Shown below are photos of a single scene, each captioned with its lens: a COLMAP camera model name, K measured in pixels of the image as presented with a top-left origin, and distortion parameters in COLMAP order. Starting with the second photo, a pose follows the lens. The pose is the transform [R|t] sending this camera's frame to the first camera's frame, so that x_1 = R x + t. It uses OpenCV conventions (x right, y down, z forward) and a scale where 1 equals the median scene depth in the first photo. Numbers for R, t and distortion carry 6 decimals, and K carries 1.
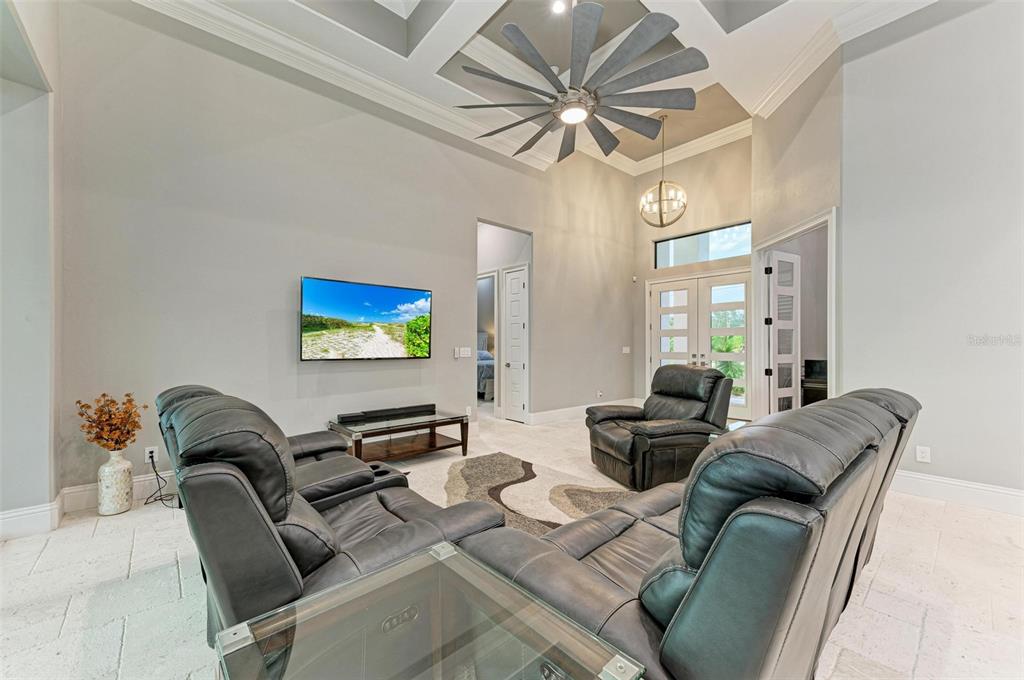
lens RADIAL K [[401.7, 0, 513.0], [0, 401.7, 345.4], [0, 0, 1]] dist [0.017690, -0.003770]
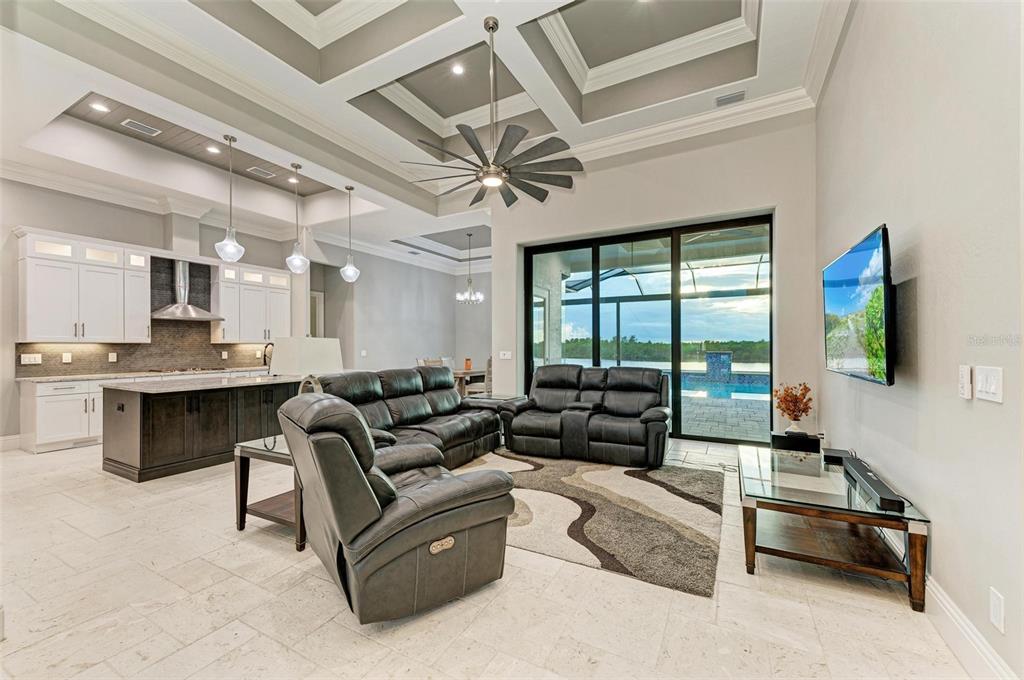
lens RADIAL K [[401.7, 0, 513.0], [0, 401.7, 345.4], [0, 0, 1]] dist [0.017690, -0.003770]
pose [[-0.939508, 0.002843, -0.342516, 0.316654], [0.004366, 0.999984, -0.003677, -0.008640], [0.342500, -0.004950, -0.939505, 1.319384]]
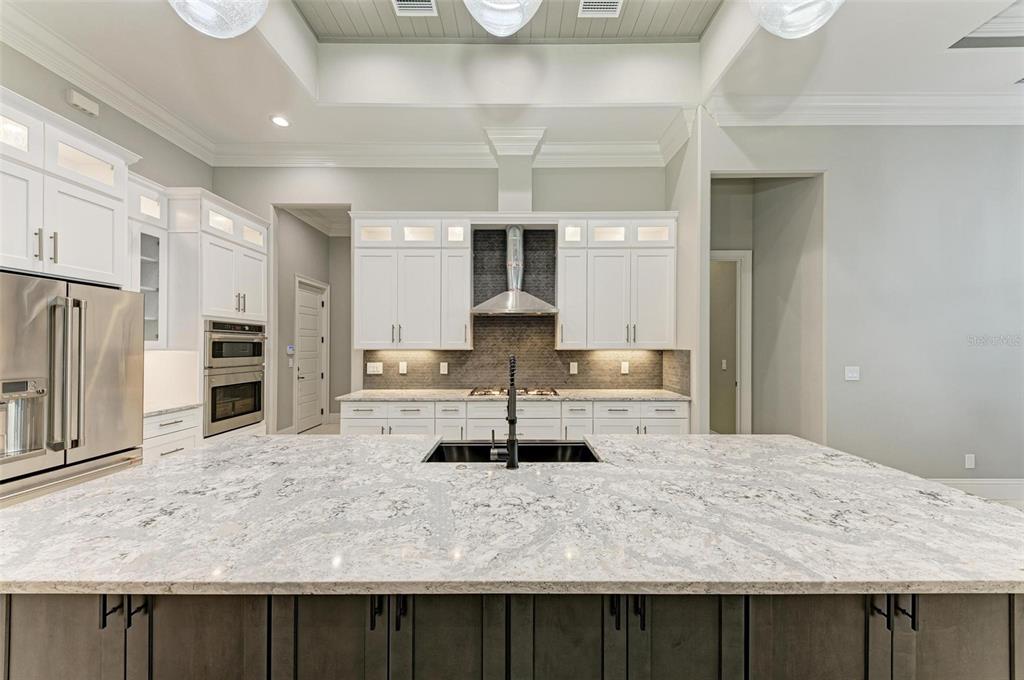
lens RADIAL K [[361.5, 0, 514.9], [0, 361.5, 345.1], [0, 0, 1]] dist [0.018199, -0.006396]
pose [[-0.749742, 0.003922, 0.661718, 0.350645], [-0.000161, 0.999981, -0.006110, -0.031662], [-0.661730, -0.004687, -0.749728, 0.238895]]
